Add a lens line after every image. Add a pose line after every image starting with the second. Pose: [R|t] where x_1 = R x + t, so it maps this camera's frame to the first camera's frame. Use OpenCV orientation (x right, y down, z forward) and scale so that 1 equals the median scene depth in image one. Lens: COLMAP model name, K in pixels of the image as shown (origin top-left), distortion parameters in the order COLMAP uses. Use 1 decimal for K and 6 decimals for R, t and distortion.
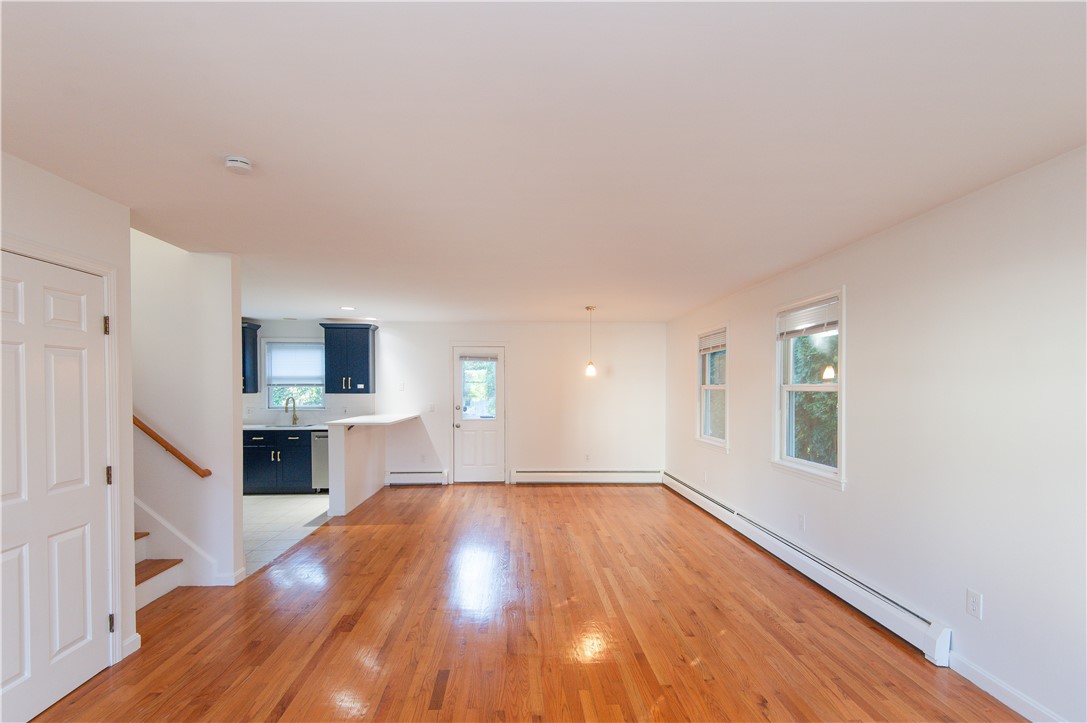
lens RADIAL K [[503.4, 0, 527.1], [0, 503.4, 398.0], [0, 0, 1]] dist [0.025365, -0.014168]
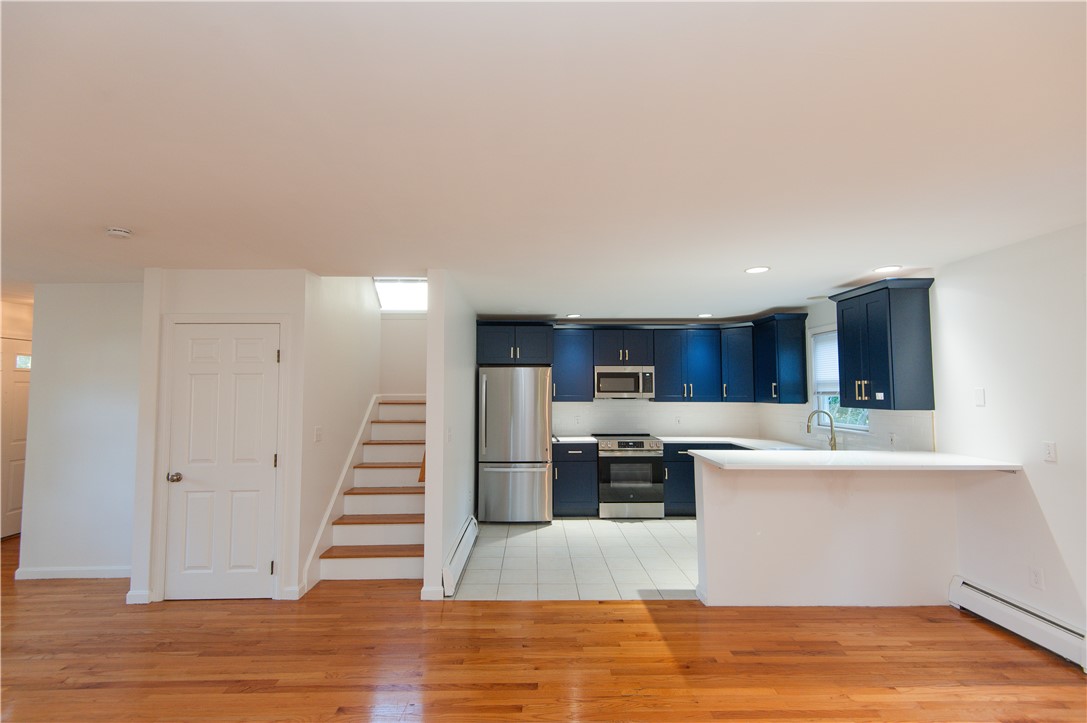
lens RADIAL K [[503.4, 0, 522.3], [0, 503.4, 358.9], [0, 0, 1]] dist [0.025365, -0.014168]
pose [[-0.003347, -0.060388, -0.998169, 0.272422], [-0.021378, 0.997951, -0.060303, -0.027476], [0.999766, 0.021137, -0.004632, 0.760562]]
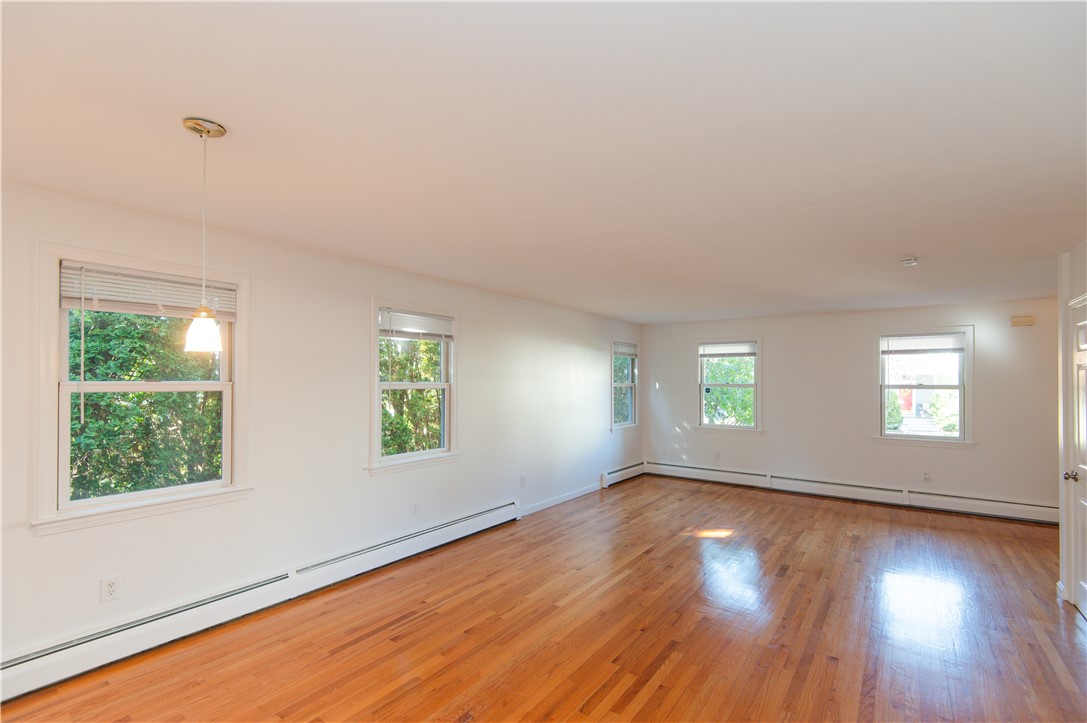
lens RADIAL K [[503.4, 0, 535.3], [0, 503.4, 384.4], [0, 0, 1]] dist [0.025365, -0.014168]
pose [[-0.797889, -0.005949, 0.602775, -0.215750], [0.010056, 0.999681, 0.023177, -0.031840], [-0.602721, 0.024554, -0.797574, 1.152793]]
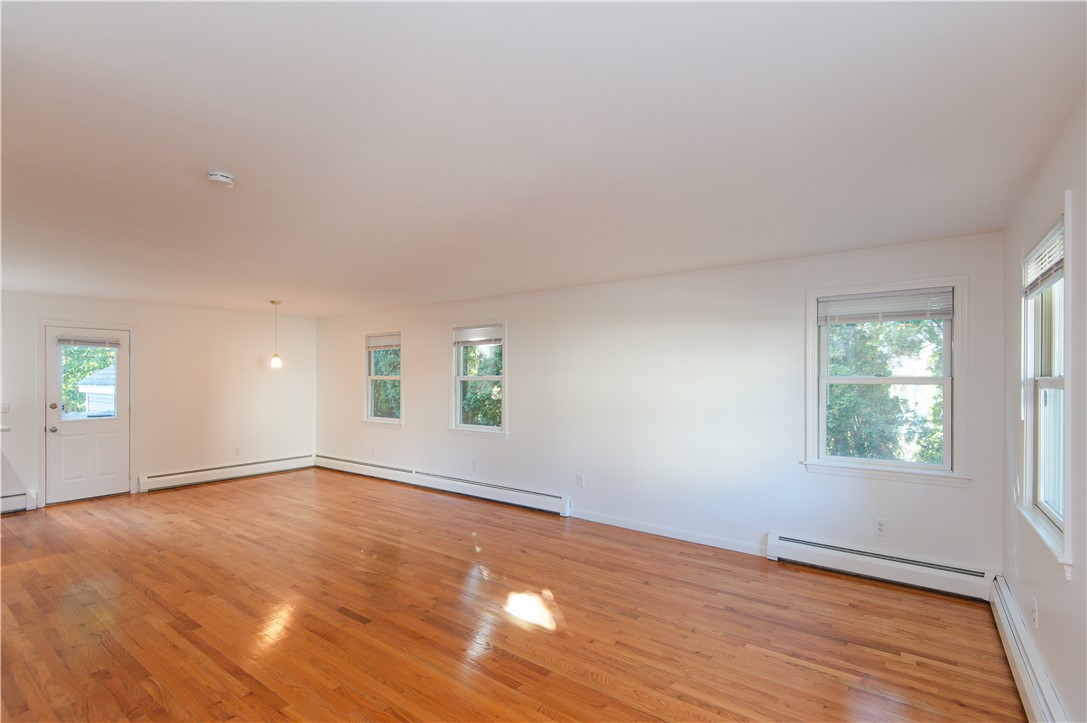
lens RADIAL K [[503.4, 0, 531.8], [0, 503.4, 377.4], [0, 0, 1]] dist [0.025365, -0.014168]
pose [[0.627473, -0.003636, 0.778629, -0.366901], [0.018810, 0.999768, -0.010490, -0.002712], [-0.778411, 0.021228, 0.627396, -0.069928]]
